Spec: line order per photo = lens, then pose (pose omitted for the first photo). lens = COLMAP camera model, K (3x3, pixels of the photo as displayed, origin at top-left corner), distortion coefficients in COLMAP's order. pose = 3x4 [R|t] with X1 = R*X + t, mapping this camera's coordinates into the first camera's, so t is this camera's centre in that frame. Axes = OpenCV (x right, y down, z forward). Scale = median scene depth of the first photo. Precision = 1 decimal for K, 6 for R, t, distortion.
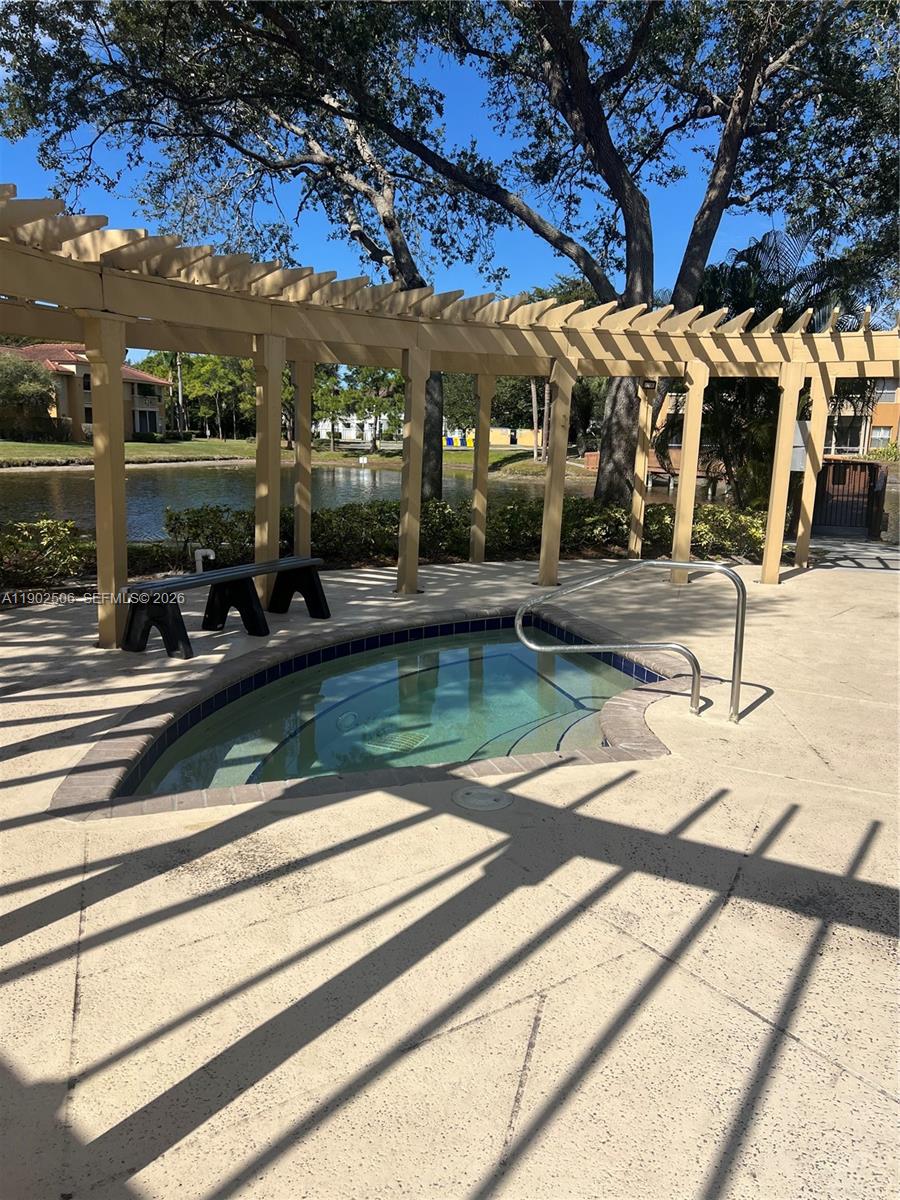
lens RADIAL K [[881.7, 0, 457.1], [0, 881.7, 597.0], [0, 0, 1]] dist [0.039768, -0.049074]
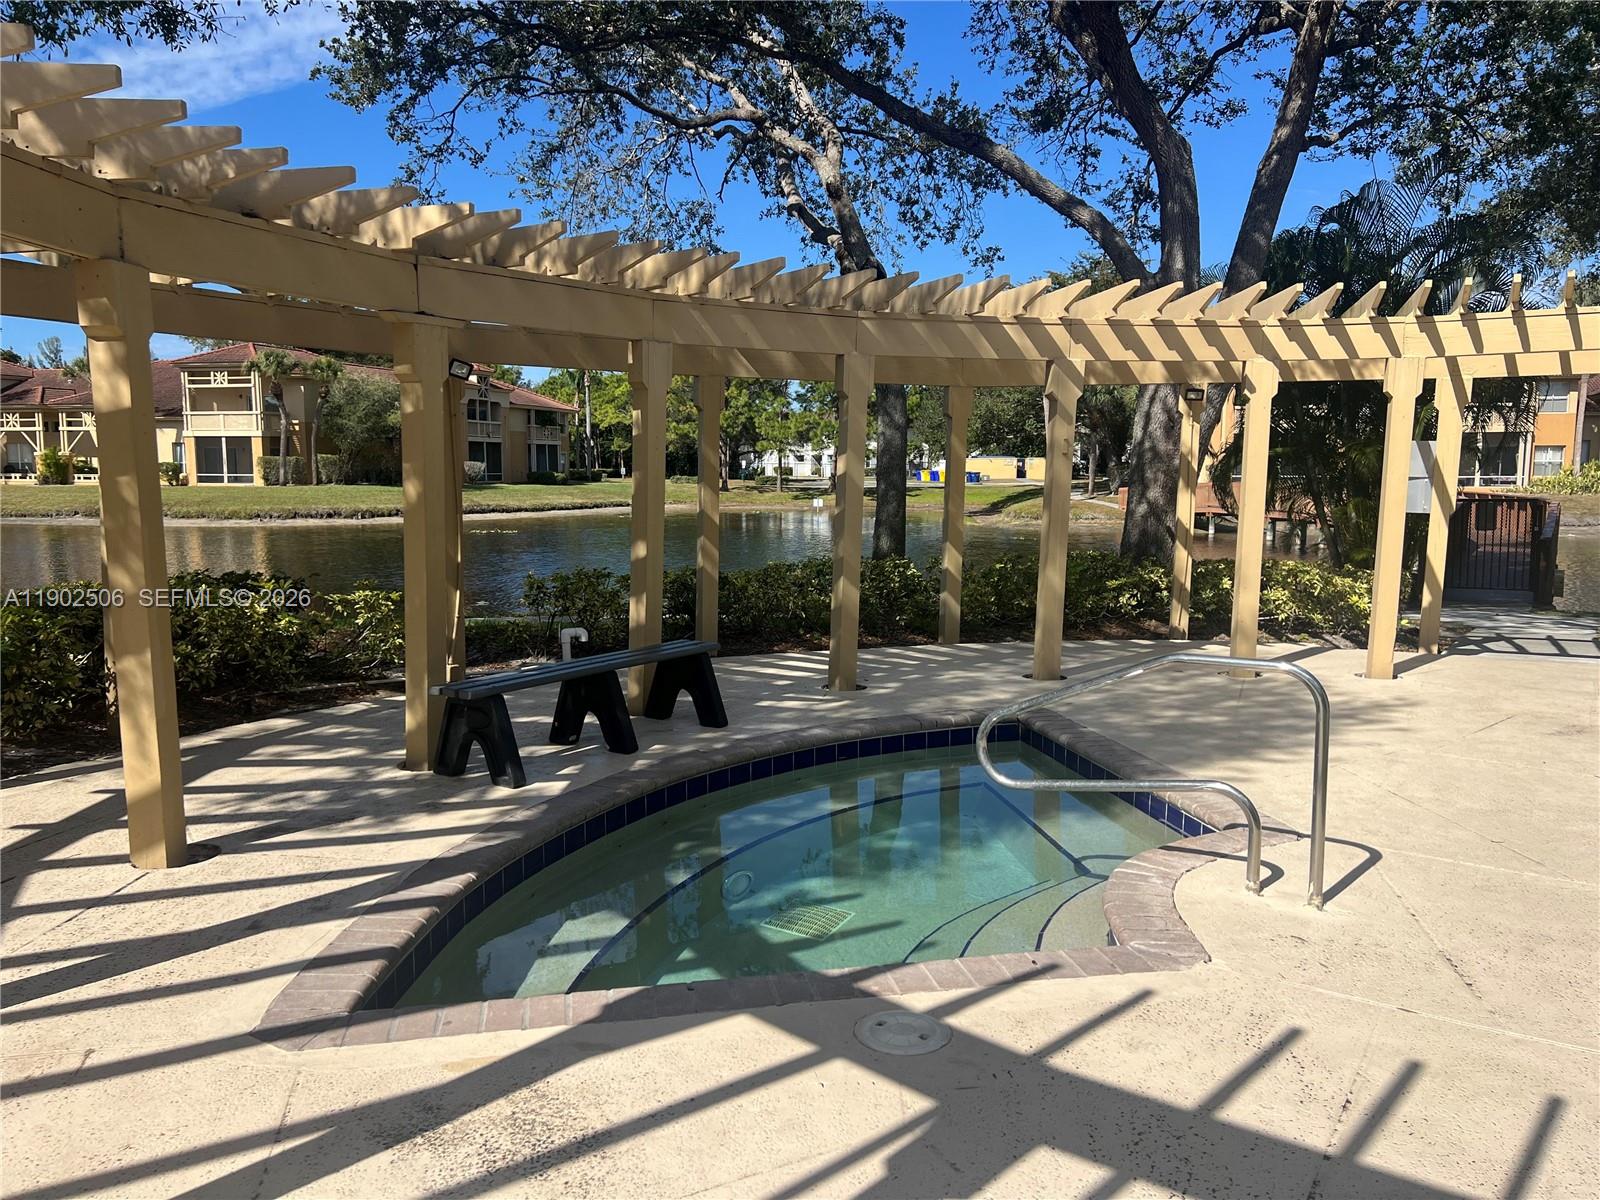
lens RADIAL K [[1175.5, 0, 810.8], [0, 1175.5, 596.4], [0, 0, 1]] dist [0.039768, -0.049074]
pose [[0.993322, -0.003966, -0.115306, 0.018844], [-0.004496, 0.997319, -0.073040, -0.007337], [0.115286, 0.073071, 0.990641, 0.035636]]
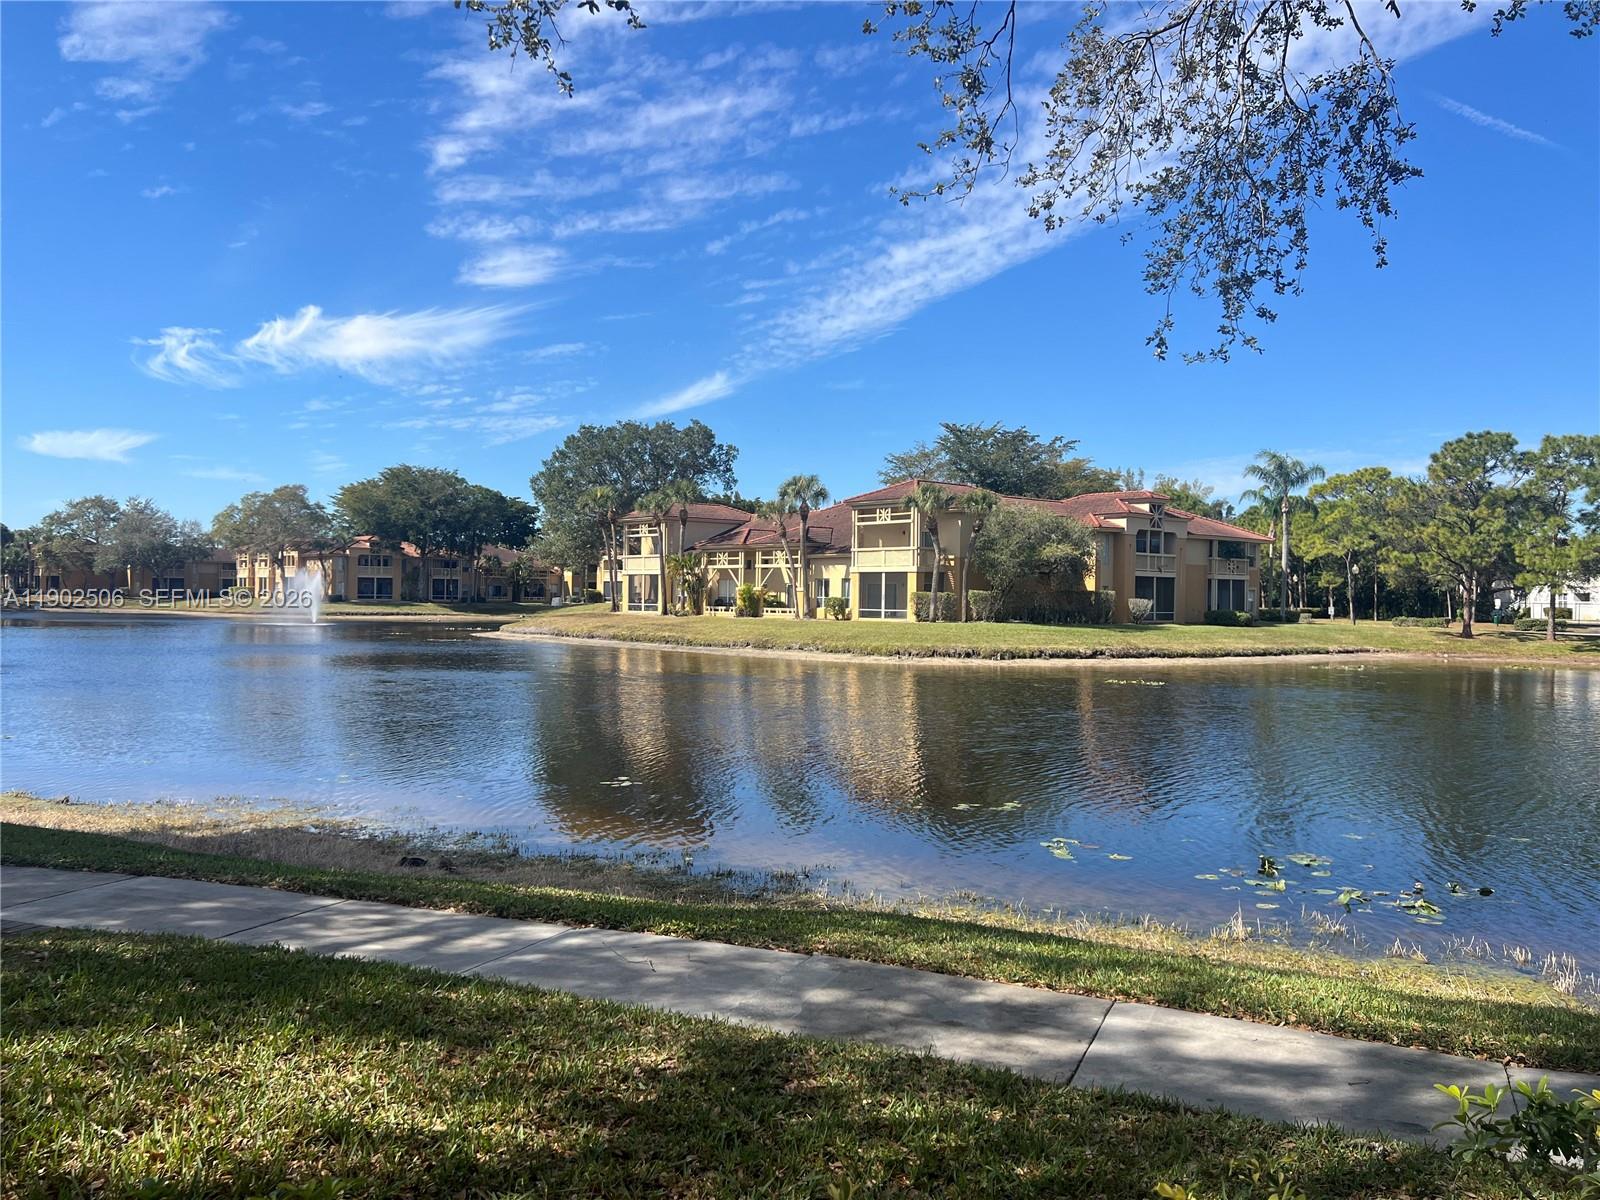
lens RADIAL K [[1200.4, 0, 784.7], [0, 1200.4, 613.6], [0, 0, 1]] dist [0.047642, -0.050777]
pose [[0.761364, -0.002336, -0.648320, -0.078947], [-0.114615, 0.983758, -0.138143, -0.142809], [0.638113, 0.179484, 0.748730, 0.770444]]
